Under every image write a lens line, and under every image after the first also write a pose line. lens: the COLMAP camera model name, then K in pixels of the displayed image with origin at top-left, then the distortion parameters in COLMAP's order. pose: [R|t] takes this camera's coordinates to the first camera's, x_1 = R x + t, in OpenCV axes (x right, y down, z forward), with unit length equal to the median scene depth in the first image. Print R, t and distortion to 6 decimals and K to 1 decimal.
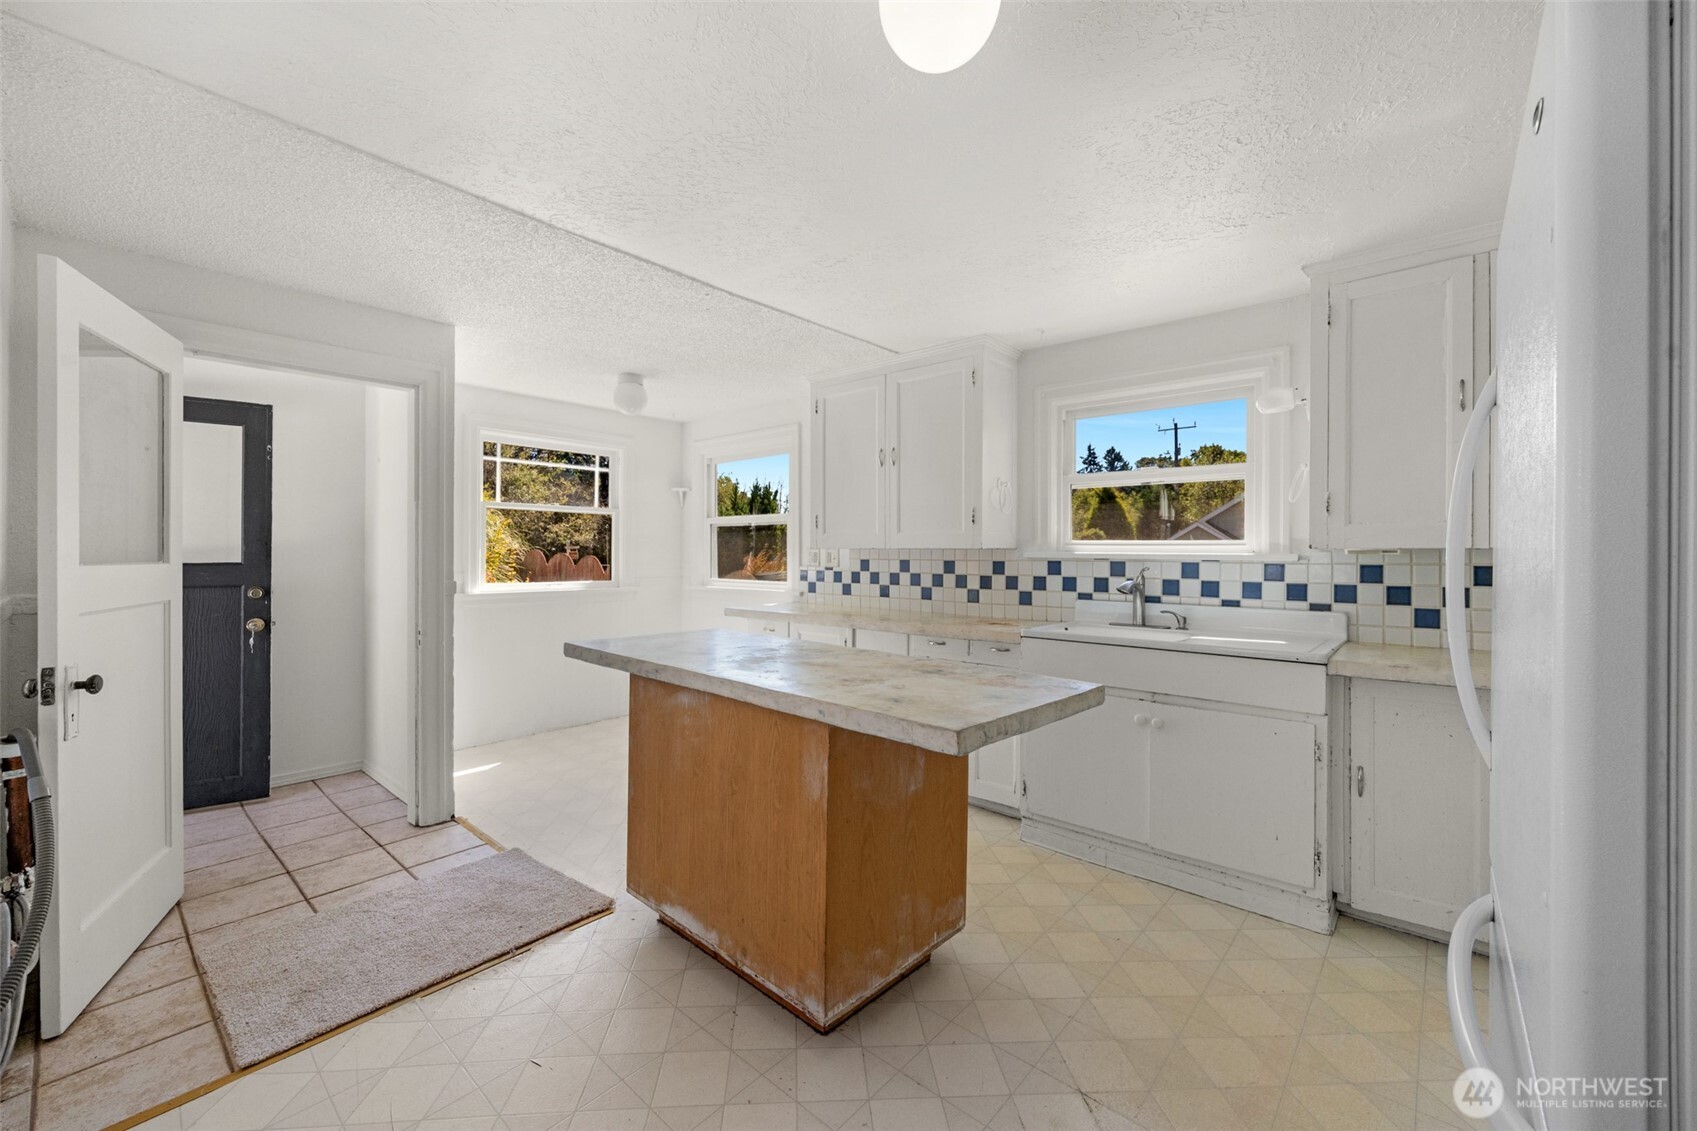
lens RADIAL K [[663.5, 0, 845.8], [0, 663.5, 562.6], [0, 0, 1]] dist [-0.007098, -0.001368]
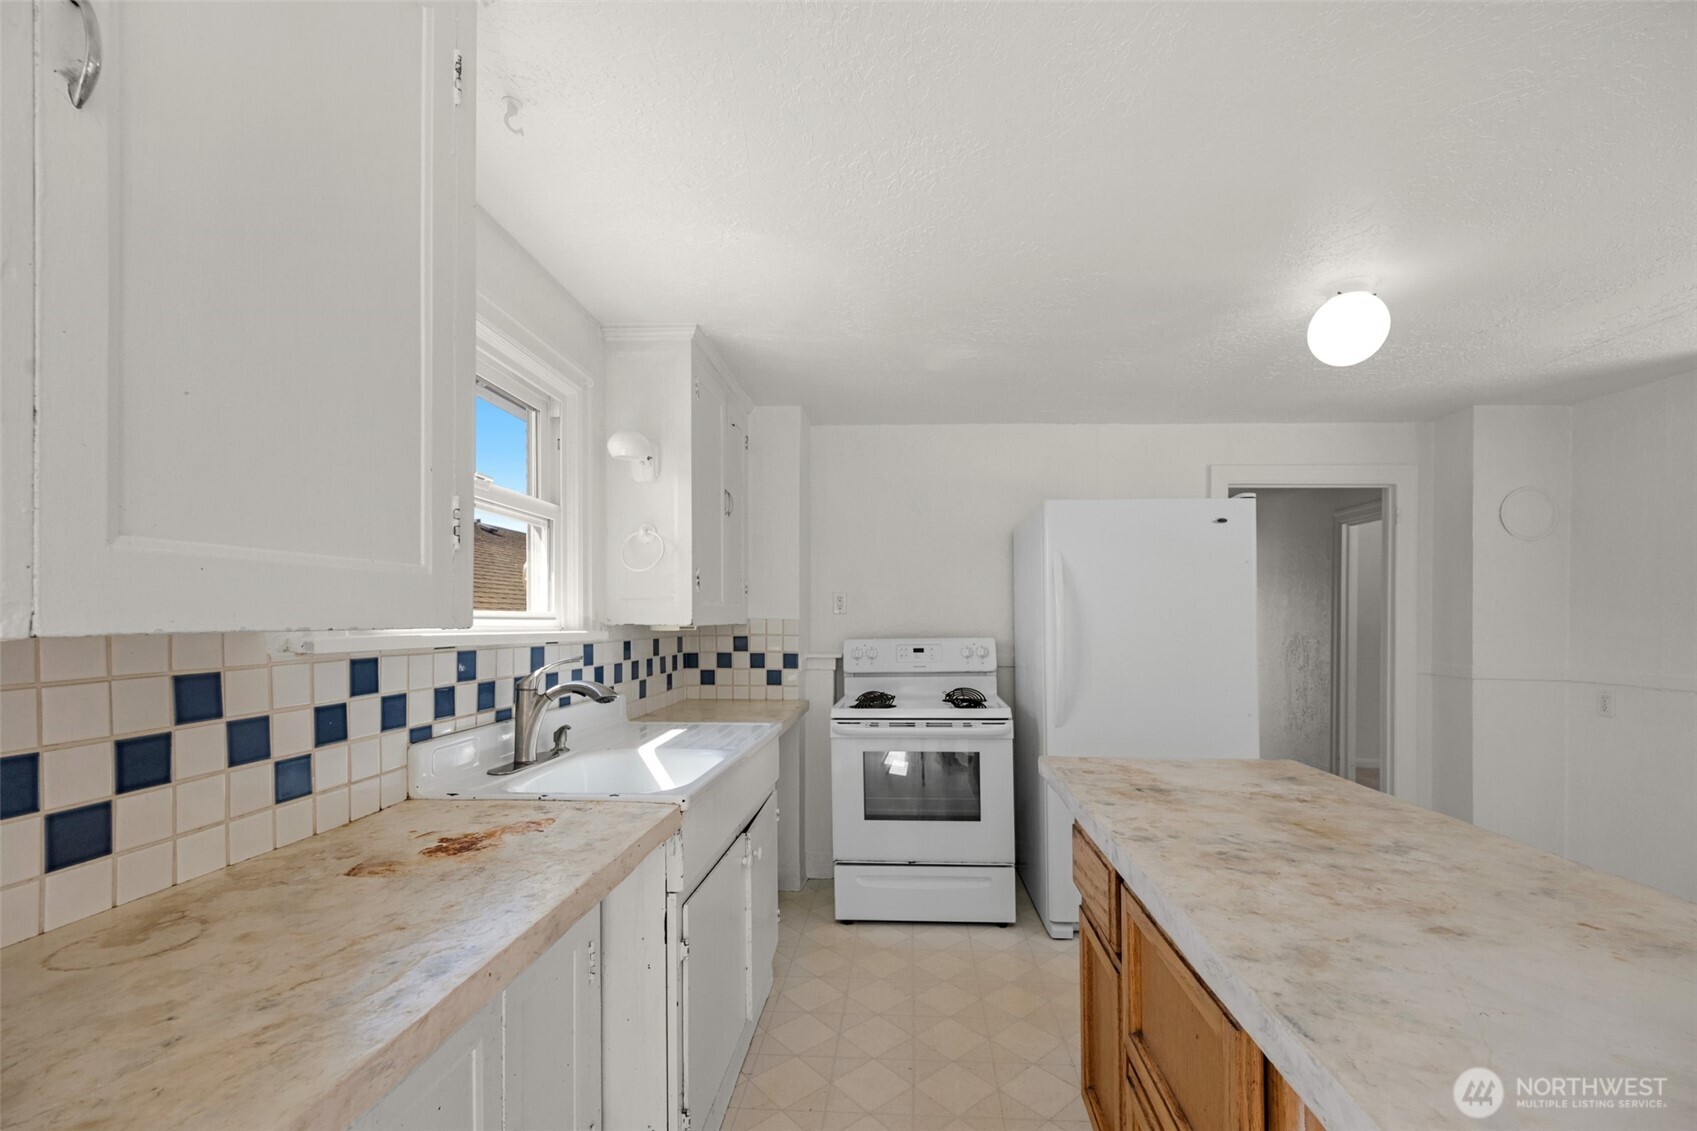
lens RADIAL K [[663.5, 0, 855.8], [0, 663.5, 627.2], [0, 0, 1]] dist [-0.007098, -0.001368]
pose [[-0.603212, -0.017219, 0.797395, -0.161543], [-0.004253, 0.999822, 0.018373, -0.029323], [-0.797570, 0.007691, -0.603178, 1.033737]]
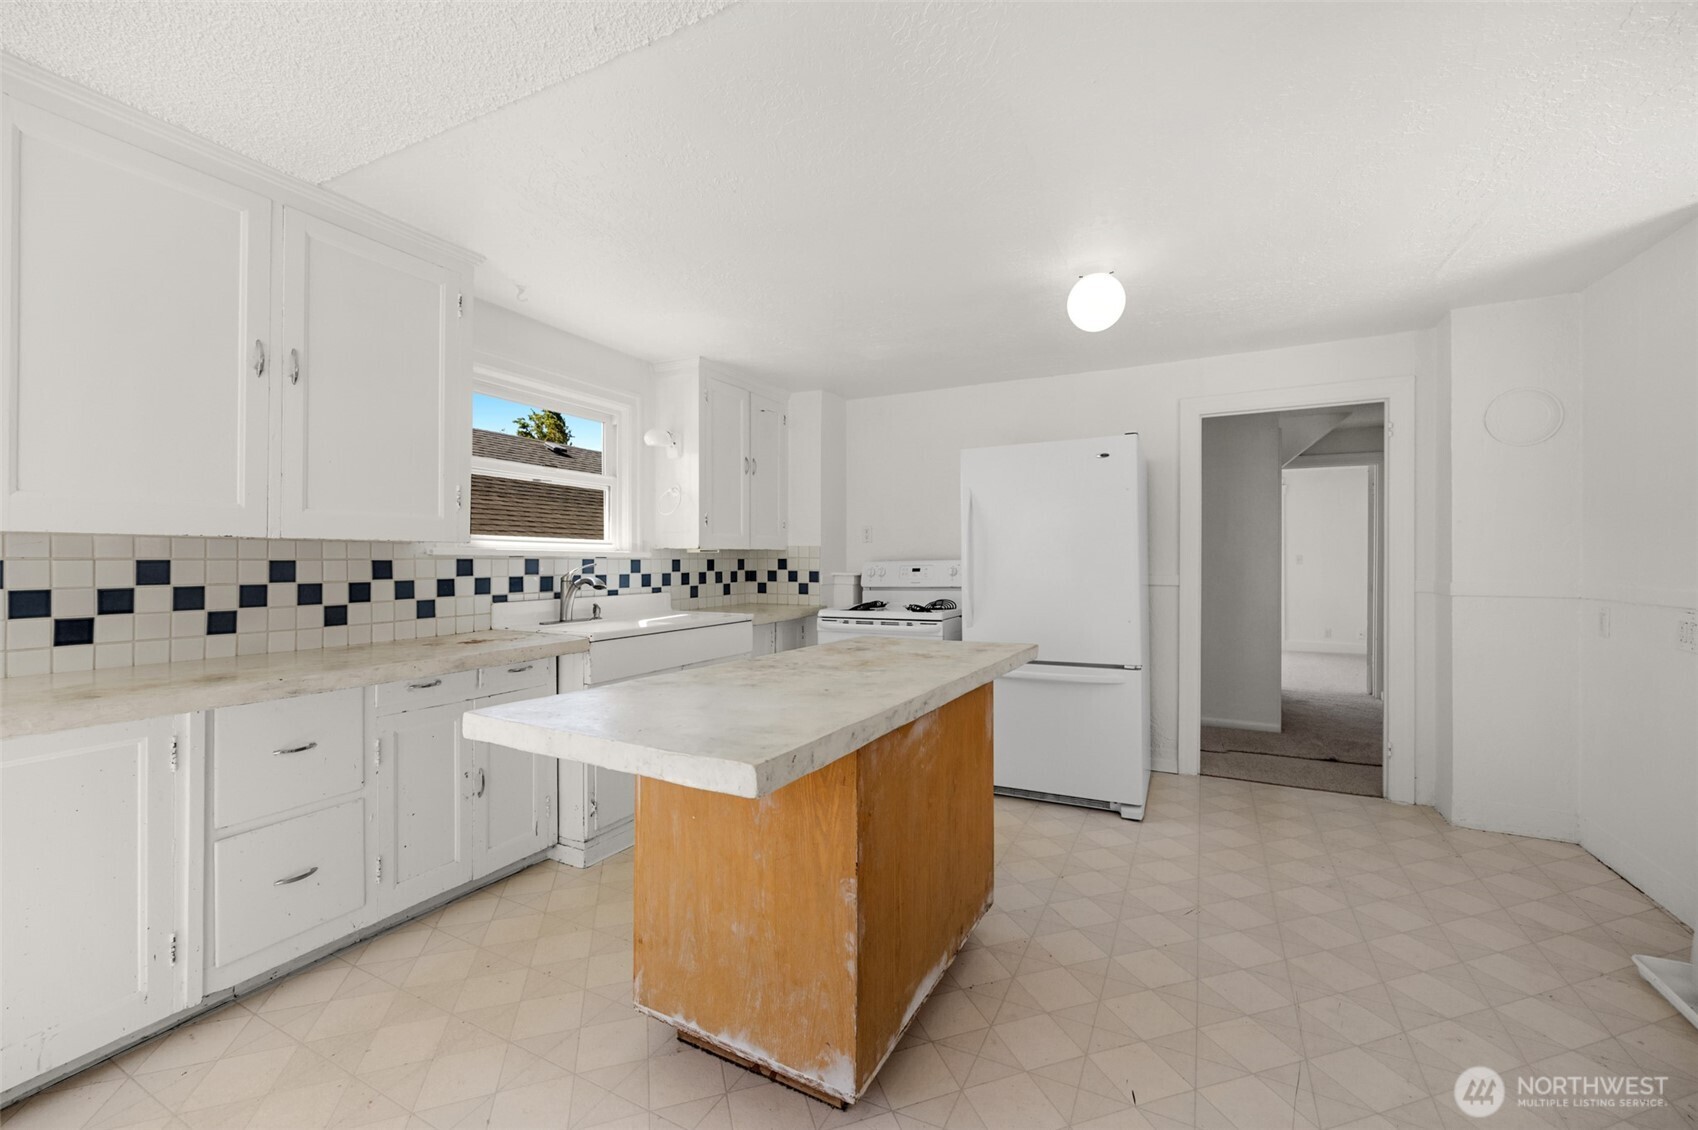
lens RADIAL K [[629.1, 0, 863.0], [0, 629.1, 545.7], [0, 0, 1]] dist [-0.010637, -0.000289]
pose [[-0.265933, 0.015086, 0.963874, -0.576496], [0.007786, 0.999879, -0.013501, -0.004604], [-0.963960, 0.003914, -0.266018, 0.754575]]
